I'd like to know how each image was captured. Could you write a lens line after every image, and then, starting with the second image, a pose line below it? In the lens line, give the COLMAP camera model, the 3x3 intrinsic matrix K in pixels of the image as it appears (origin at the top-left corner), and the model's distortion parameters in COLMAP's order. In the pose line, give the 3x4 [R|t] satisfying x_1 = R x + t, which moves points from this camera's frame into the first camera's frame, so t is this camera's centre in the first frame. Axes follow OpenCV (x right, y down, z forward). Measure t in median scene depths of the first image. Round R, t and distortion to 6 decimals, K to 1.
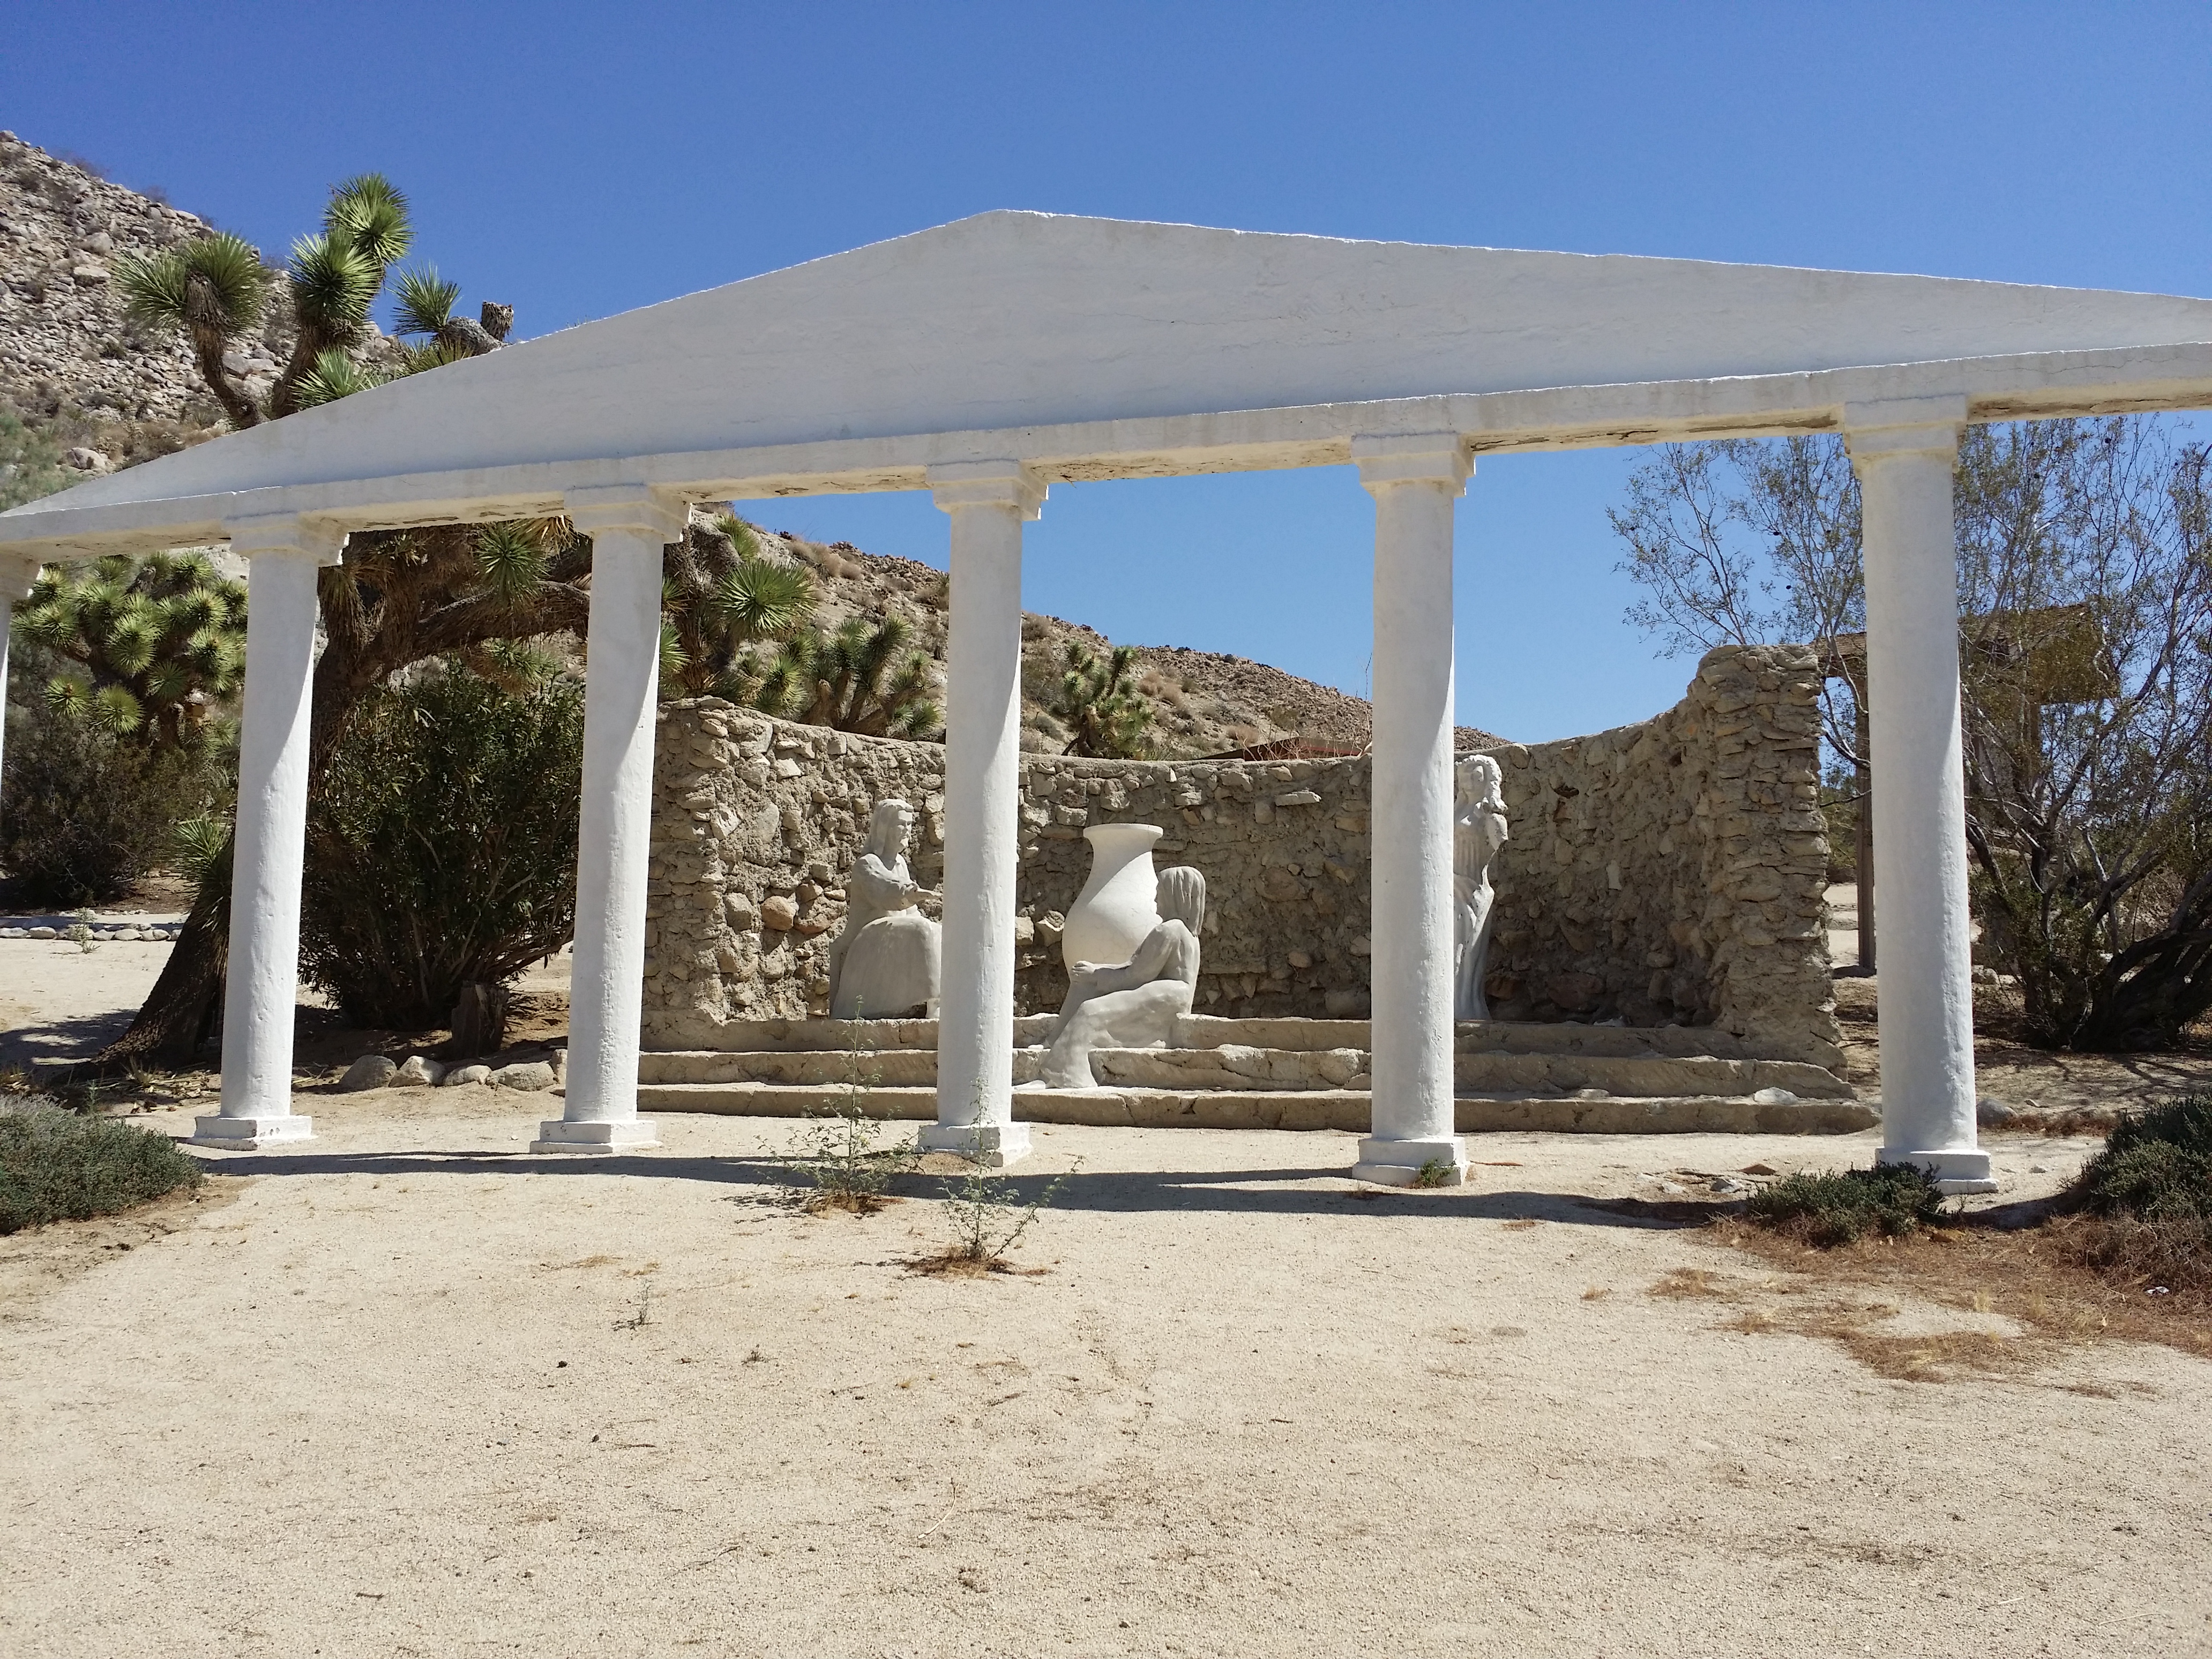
lens RADIAL K [[2027.6, 0, 1111.1], [0, 2027.6, 834.1], [0, 0, 1]] dist [0.052364, 0.000000]
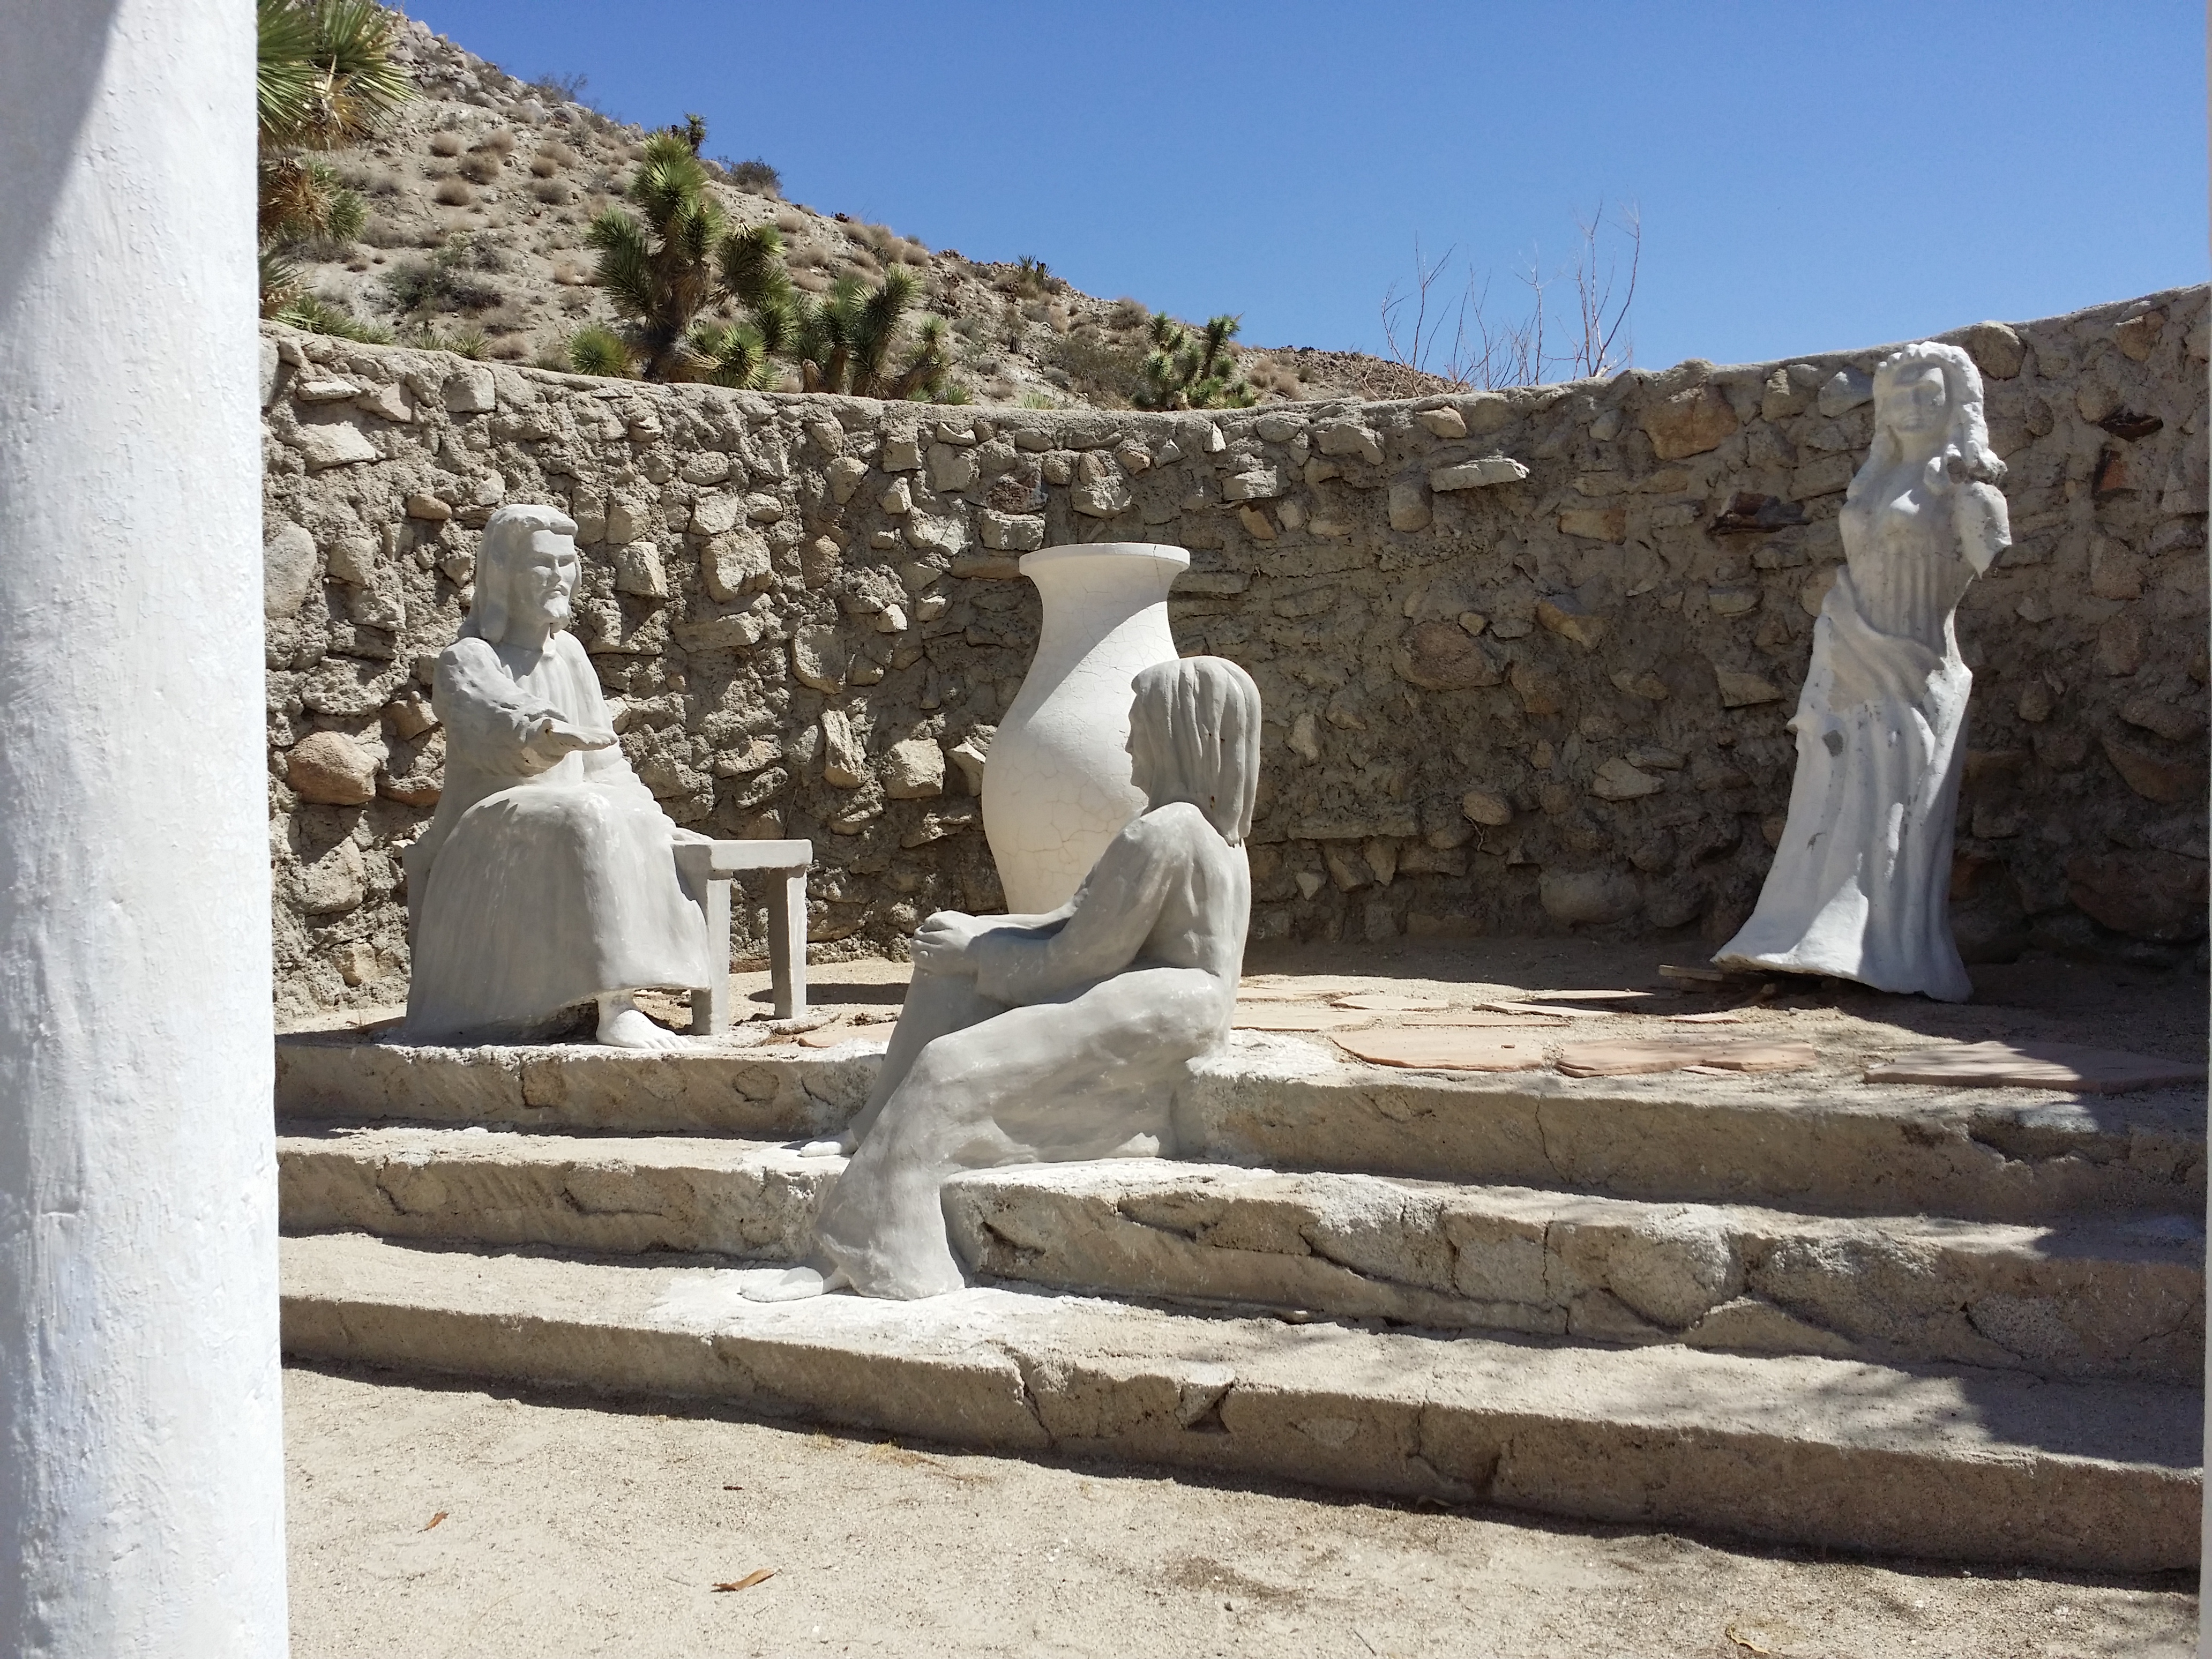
lens RADIAL K [[2027.6, 0, 1102.9], [0, 2027.6, 815.4], [0, 0, 1]] dist [0.052364, 0.000000]
pose [[0.997169, -0.027416, -0.070015, 0.037089], [0.036302, 0.990982, 0.128982, -0.003167], [0.065848, -0.131158, 0.989172, 0.538727]]
